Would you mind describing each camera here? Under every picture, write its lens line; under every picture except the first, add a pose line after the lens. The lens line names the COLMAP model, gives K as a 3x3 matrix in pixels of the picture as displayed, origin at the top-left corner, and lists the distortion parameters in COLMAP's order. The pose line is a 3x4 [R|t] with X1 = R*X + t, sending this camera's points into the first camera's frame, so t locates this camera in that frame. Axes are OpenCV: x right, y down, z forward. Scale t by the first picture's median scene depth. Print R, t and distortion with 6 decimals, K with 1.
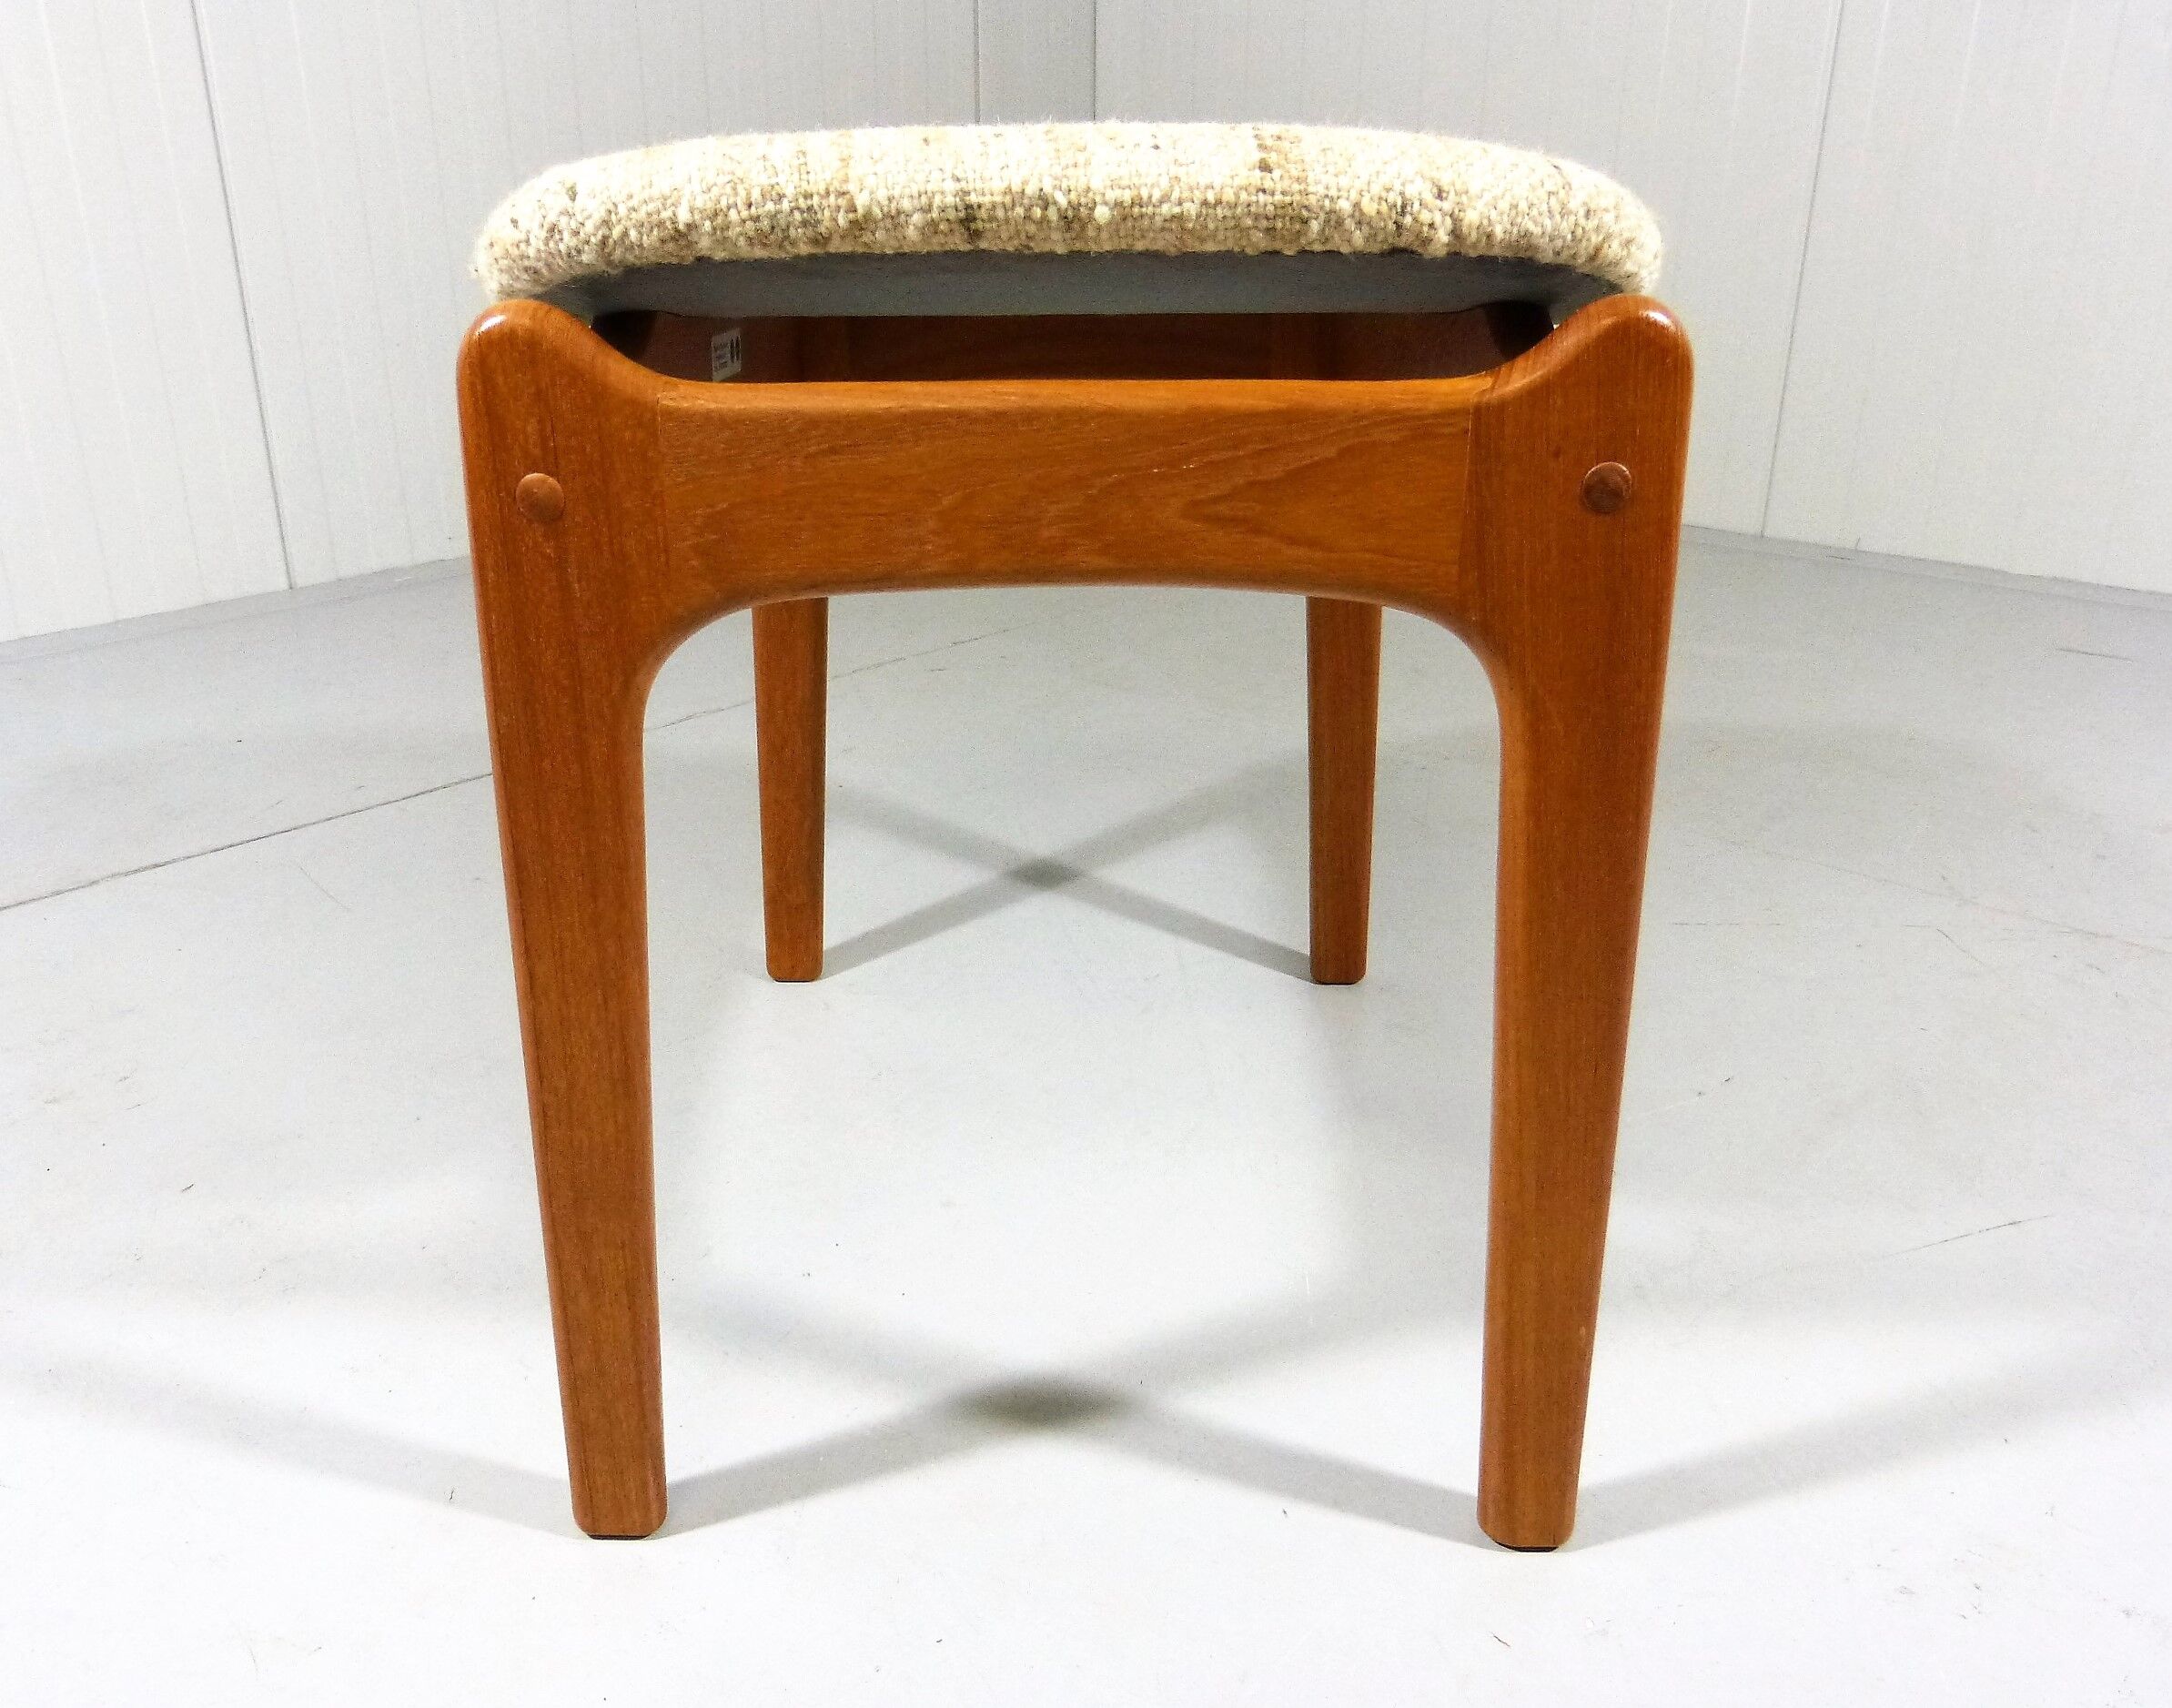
lens RADIAL K [[1749.3, 0, 1039.6], [0, 1749.3, 847.6], [0, 0, 1]] dist [-0.024723, 0.002204]
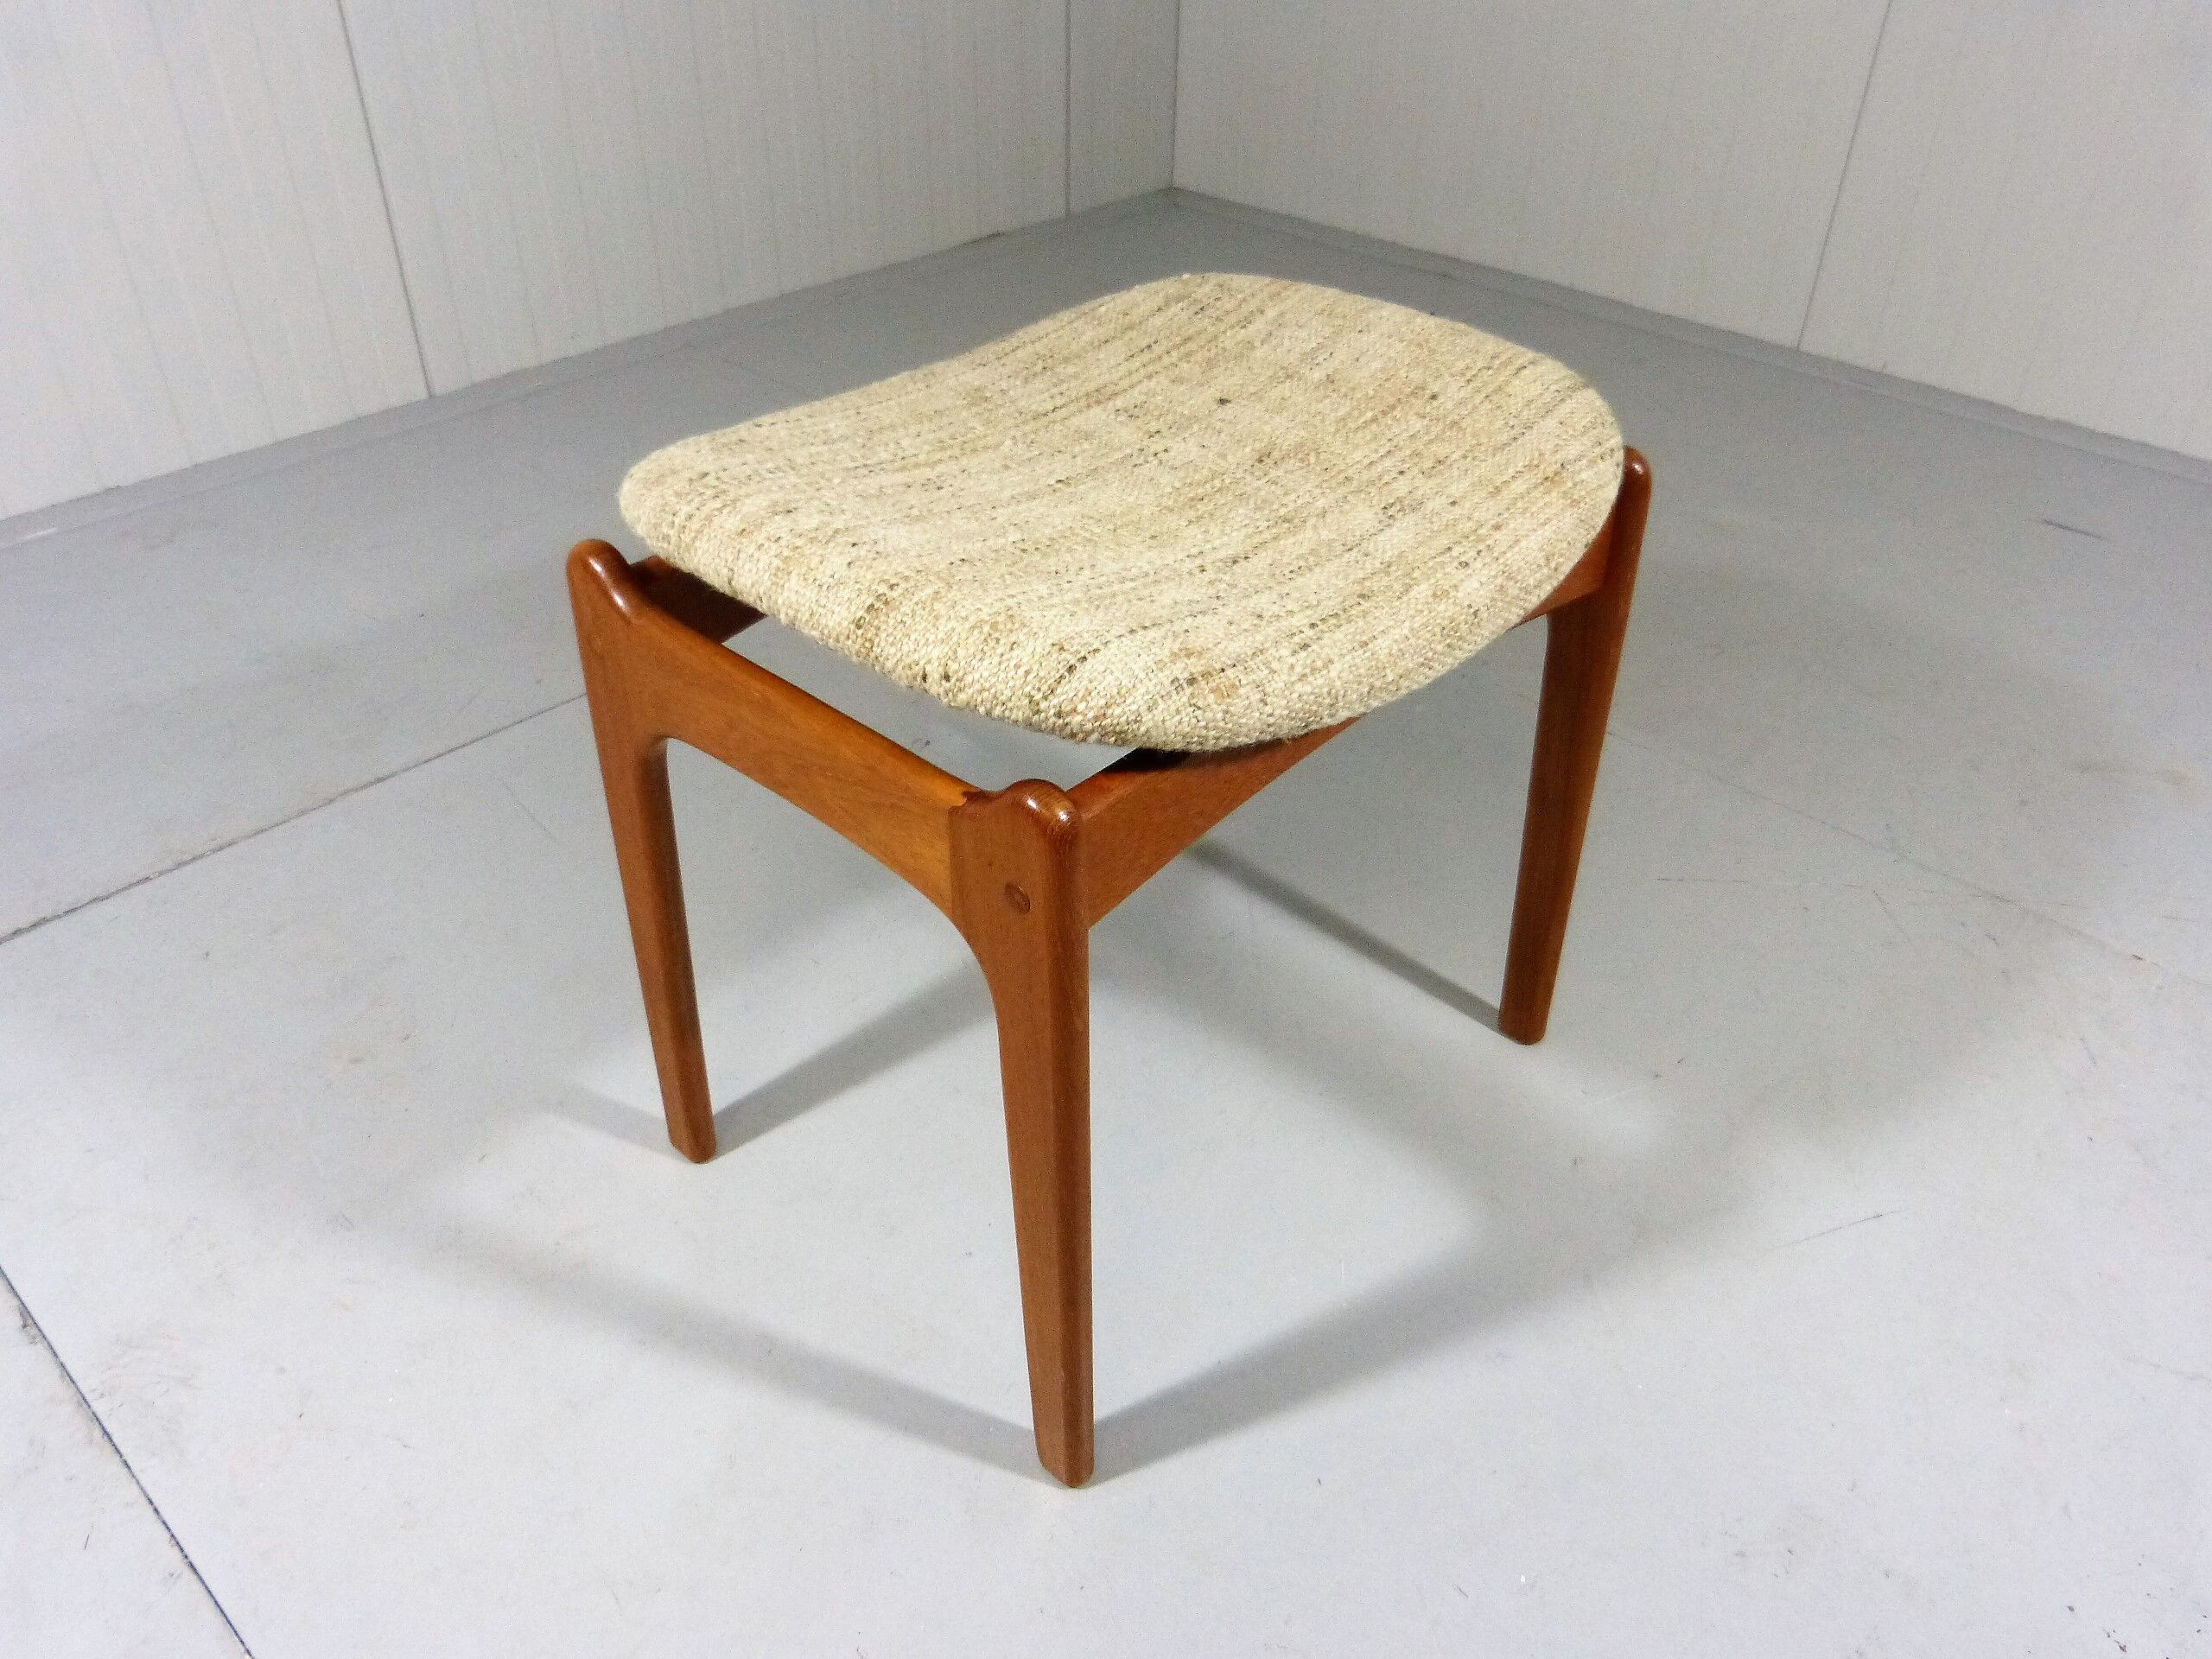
lens RADIAL K [[1663.9, 0, 1106.0], [0, 1663.9, 829.5], [0, 0, 1]] dist [-0.035685, 0.005028]
pose [[0.745559, 0.402059, -0.531498, 1.114027], [-0.266853, 0.910897, 0.314731, -0.727624], [0.610680, -0.092819, 0.786419, -0.028584]]
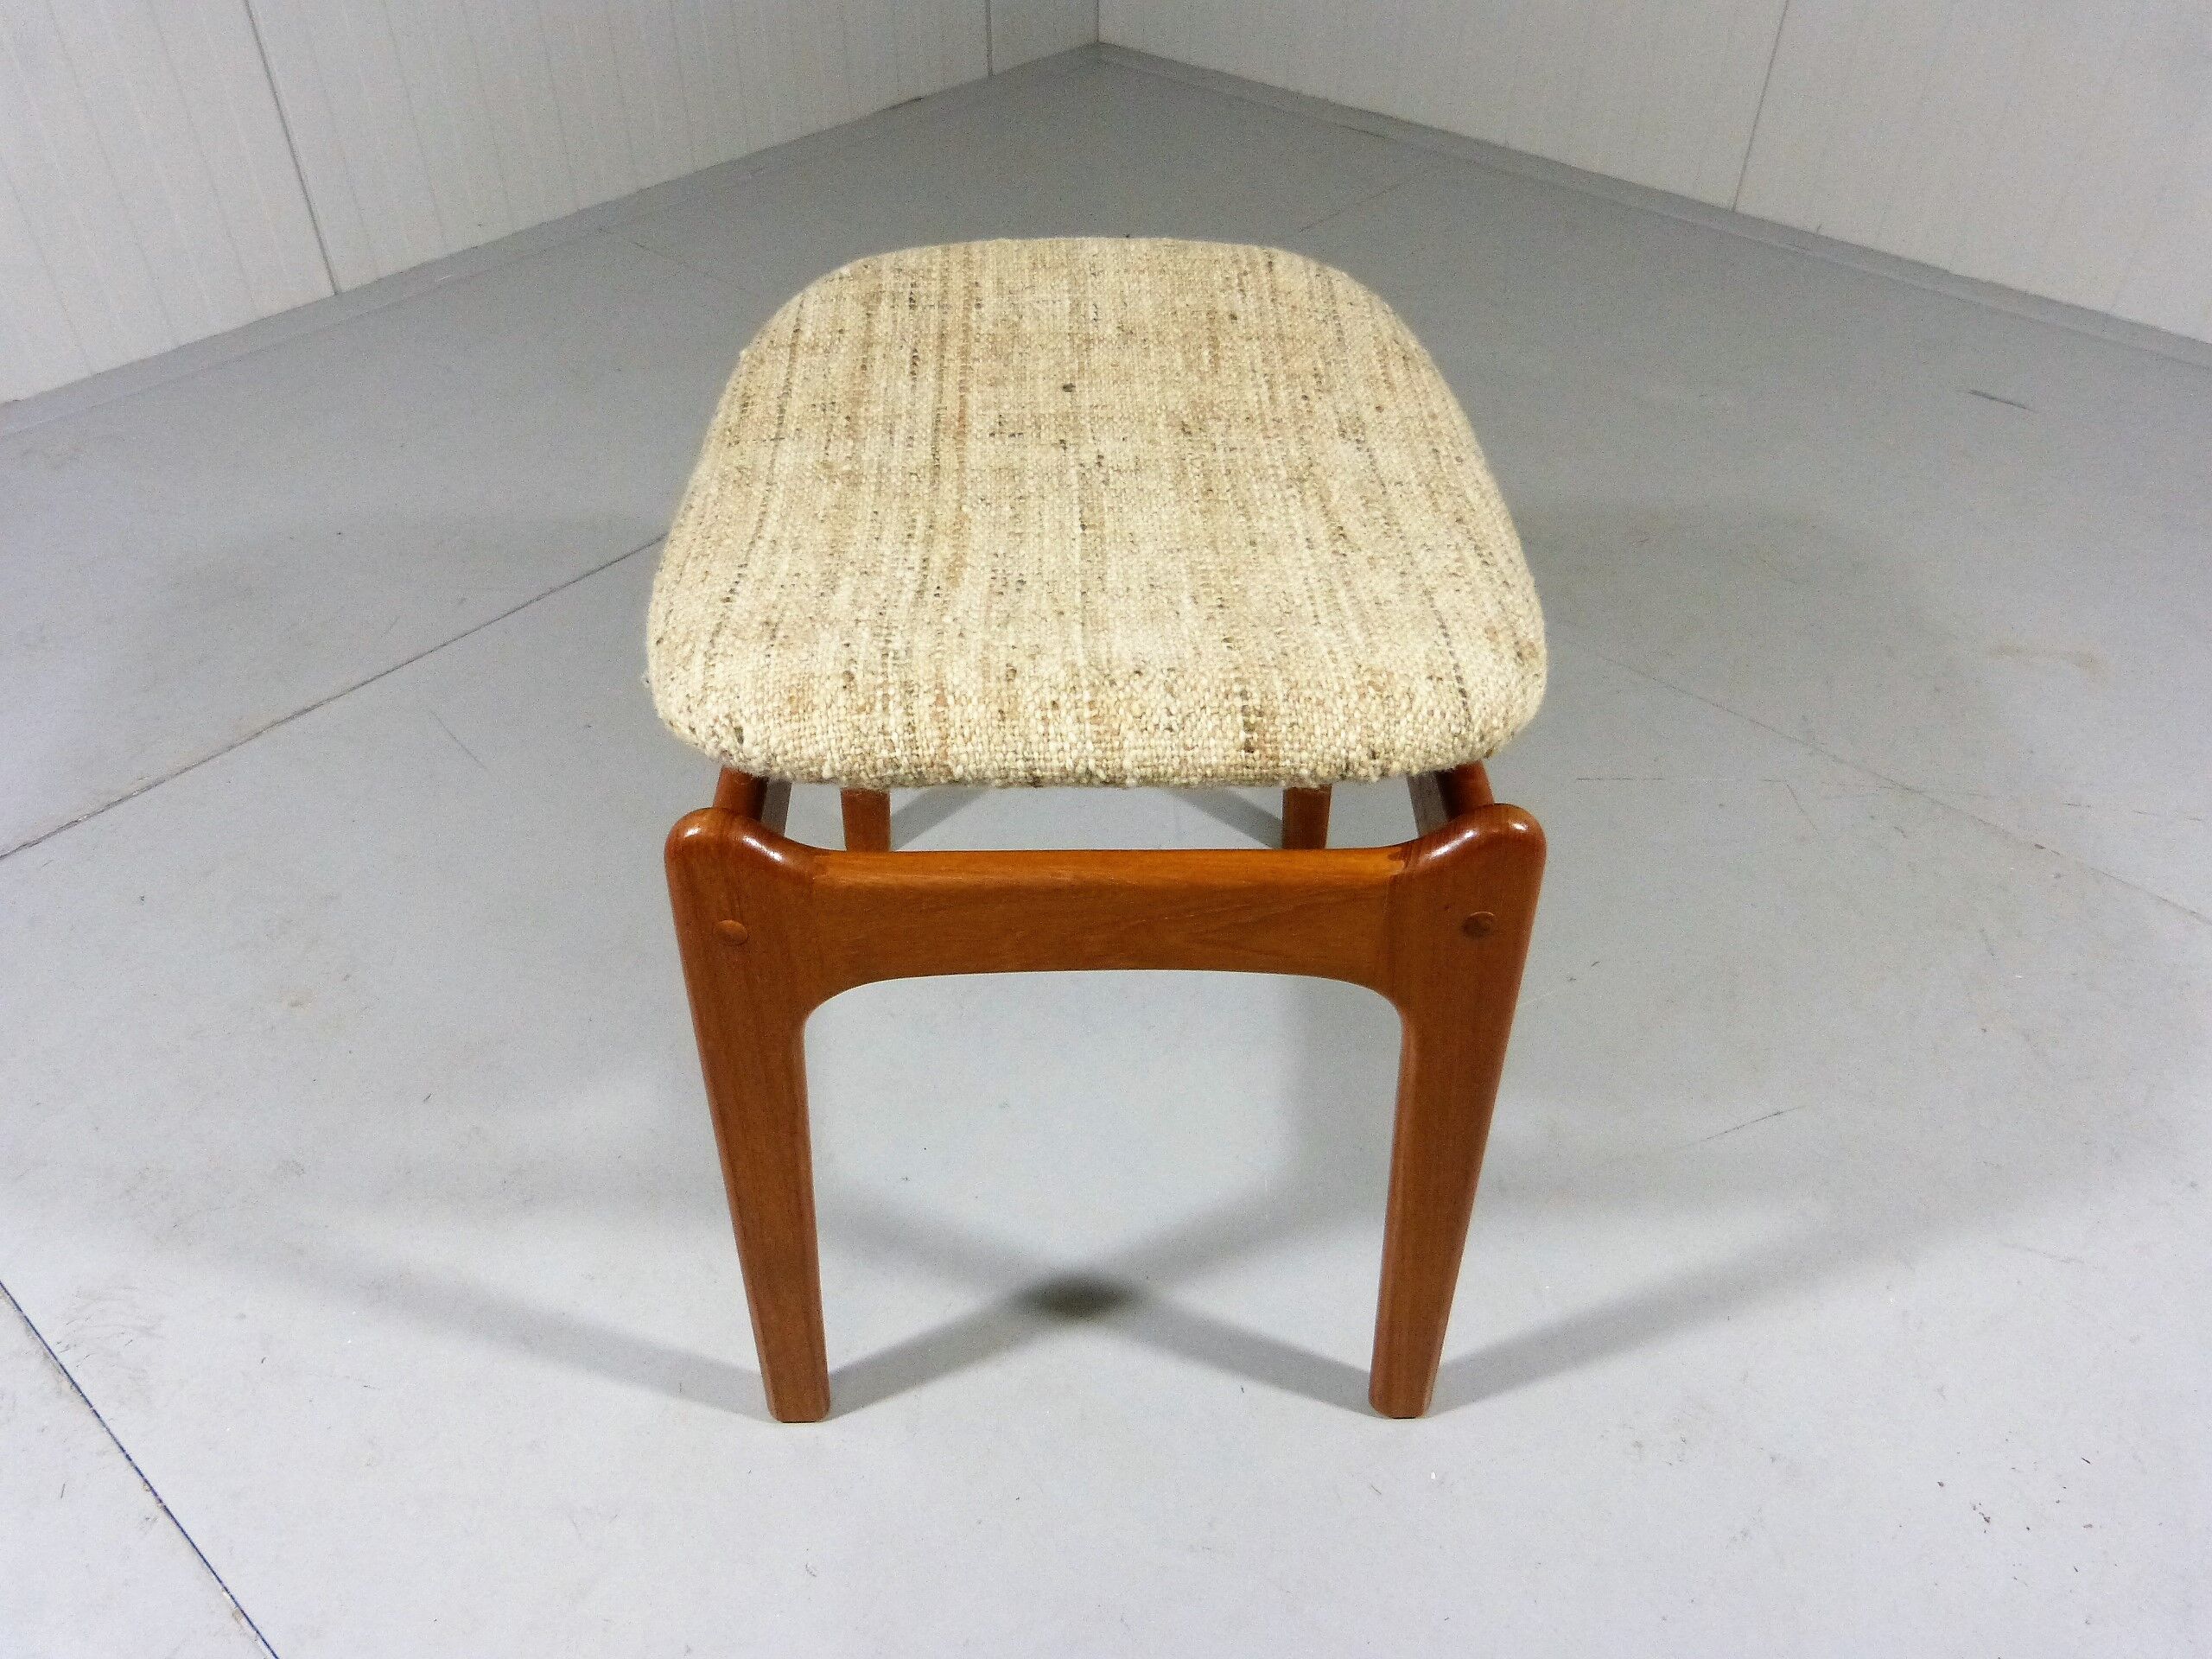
lens RADIAL K [[1663.9, 0, 1106.0], [0, 1663.9, 829.5], [0, 0, 1]] dist [-0.035685, 0.005028]
pose [[0.999252, -0.011742, 0.036859, -0.032775], [-0.000851, 0.945920, 0.324399, -0.742412], [-0.038674, -0.324187, 0.945202, -0.262166]]
